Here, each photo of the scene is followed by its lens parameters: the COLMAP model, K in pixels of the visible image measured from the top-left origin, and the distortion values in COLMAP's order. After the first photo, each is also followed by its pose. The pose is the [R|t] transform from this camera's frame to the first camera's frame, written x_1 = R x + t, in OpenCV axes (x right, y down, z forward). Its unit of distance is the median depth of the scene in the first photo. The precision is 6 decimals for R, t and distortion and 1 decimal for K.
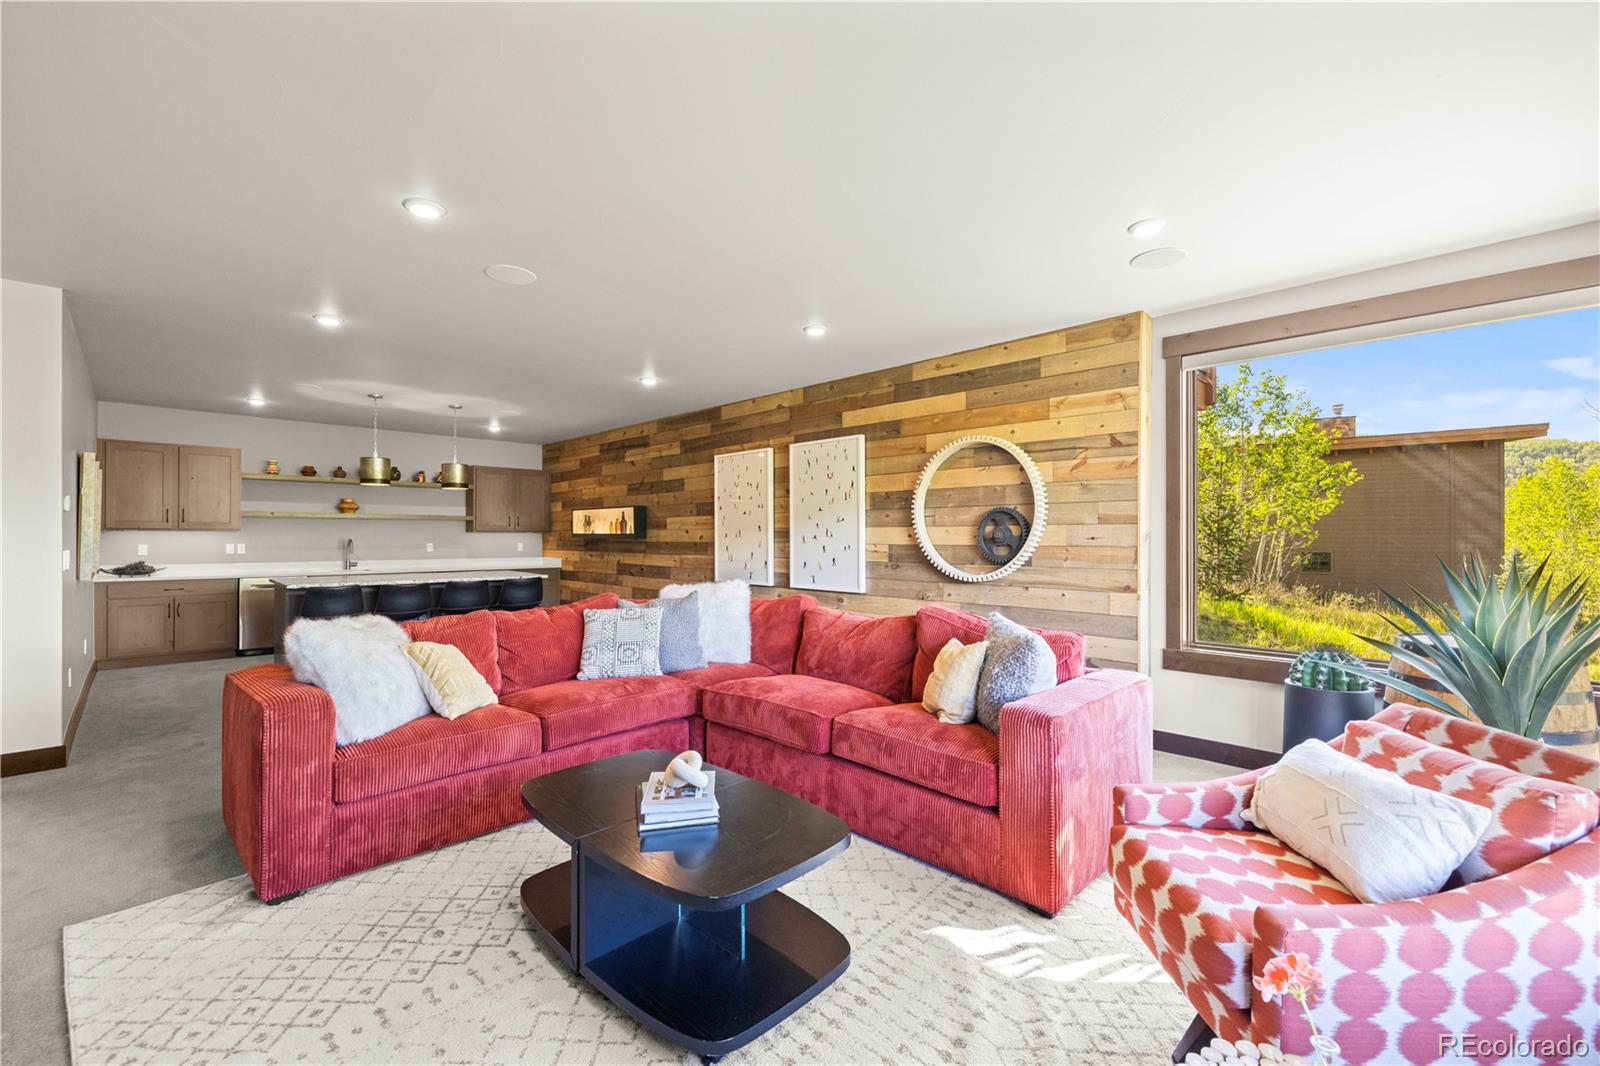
lens RADIAL K [[668.6, 0, 802.7], [0, 668.6, 528.0], [0, 0, 1]] dist [0.002942, 0.000592]
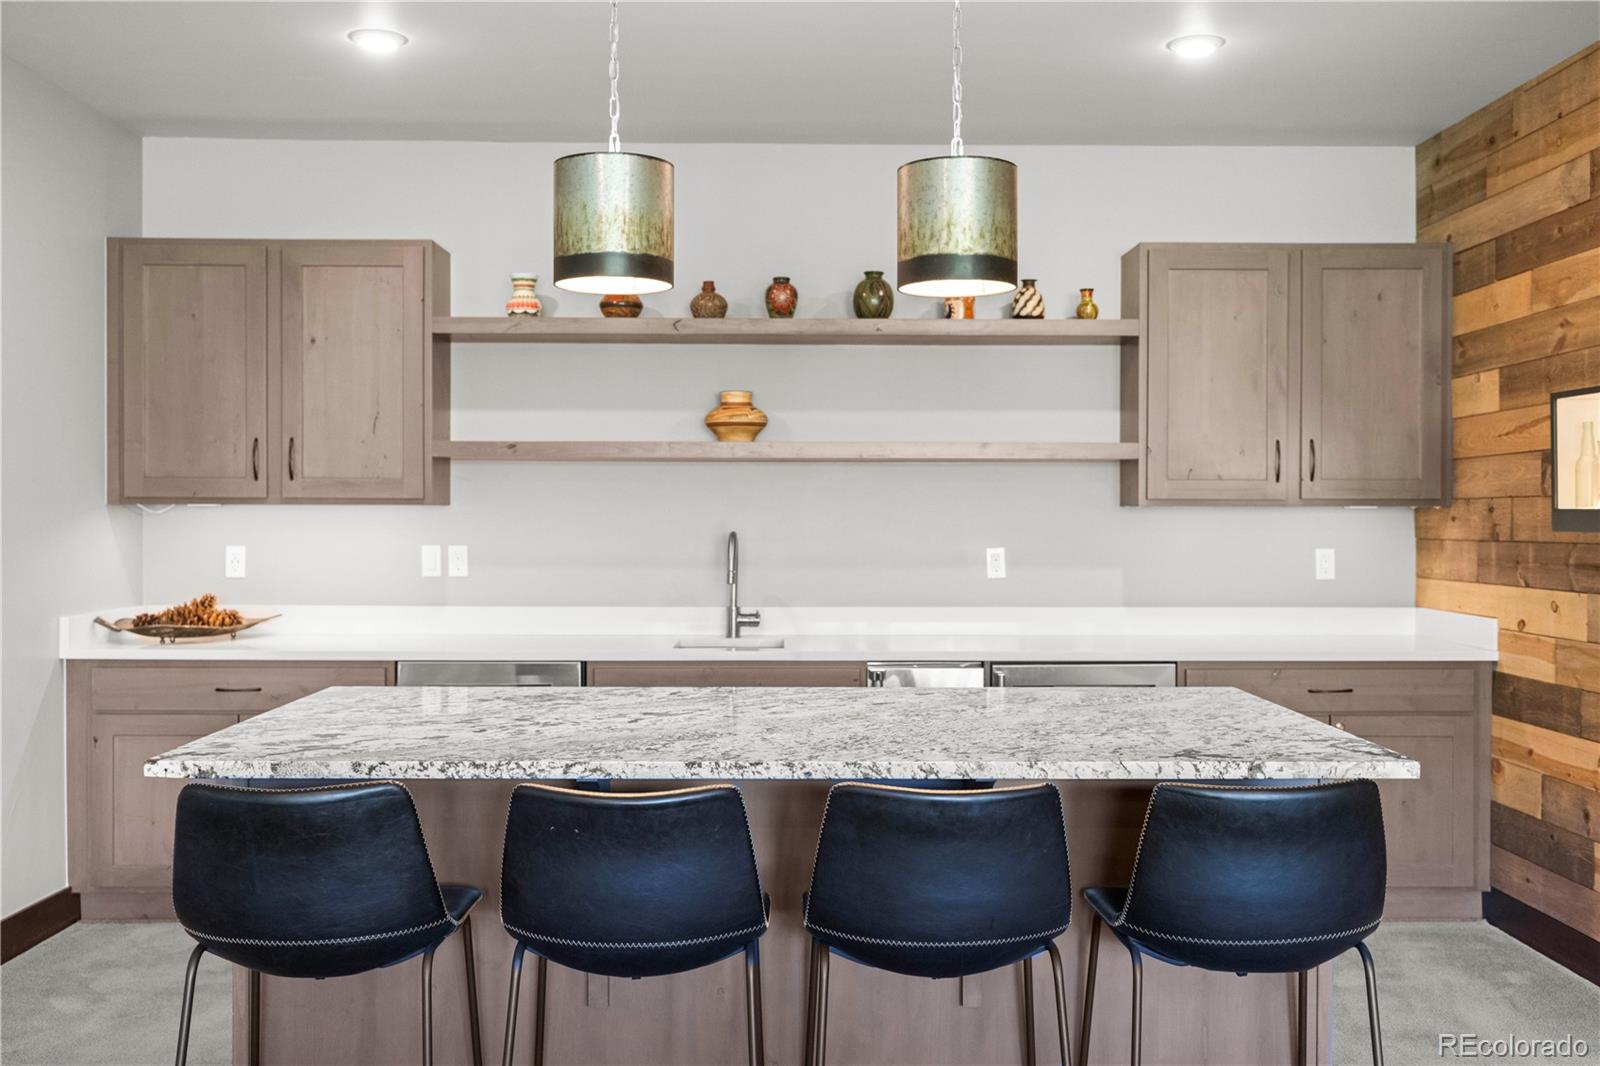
lens RADIAL K [[1533.2, 0, 800.0], [0, 1533.2, 533.0], [0, 0, 1]] dist [0.006586, 0.005289]
pose [[0.721840, 0.007530, -0.692019, -0.200504], [0.008839, 0.999759, 0.020098, 0.004001], [0.692004, -0.020625, 0.721599, 0.539289]]
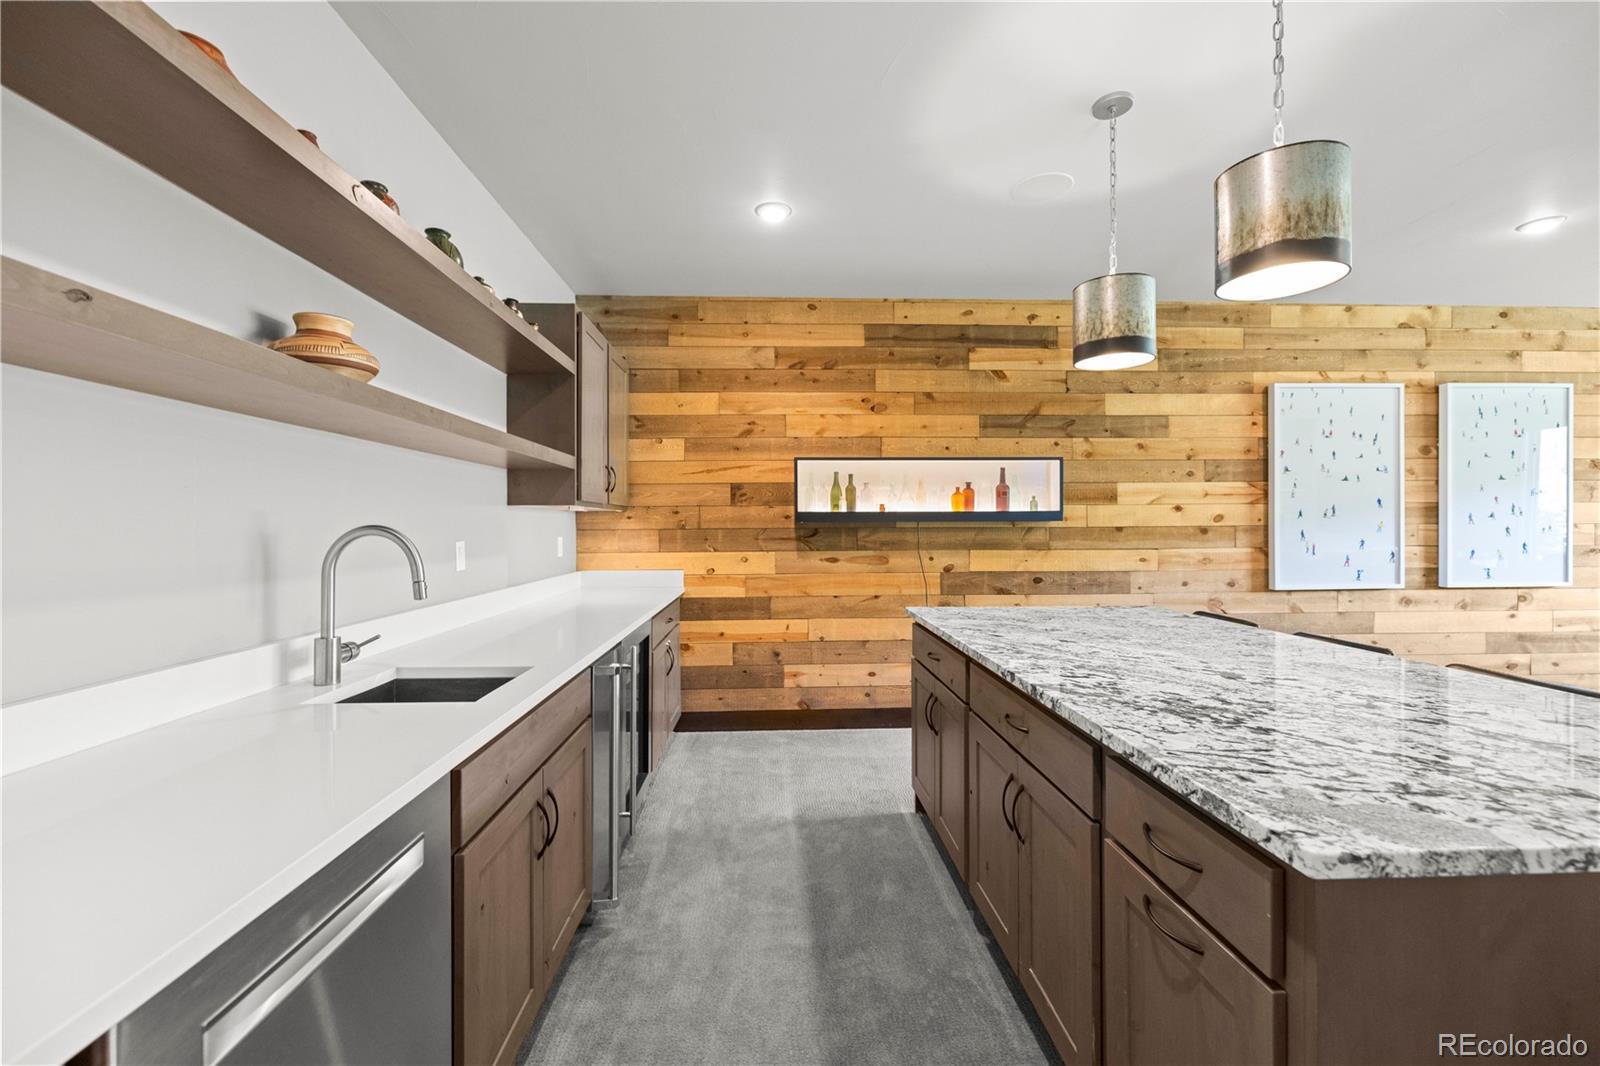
lens RADIAL K [[668.6, 0, 802.7], [0, 668.6, 528.0], [0, 0, 1]] dist [0.002942, 0.000592]
pose [[0.665746, -0.005528, 0.746158, -0.733646], [-0.002551, 0.999950, 0.009684, 0.015964], [-0.746174, -0.008351, 0.665698, 0.766175]]
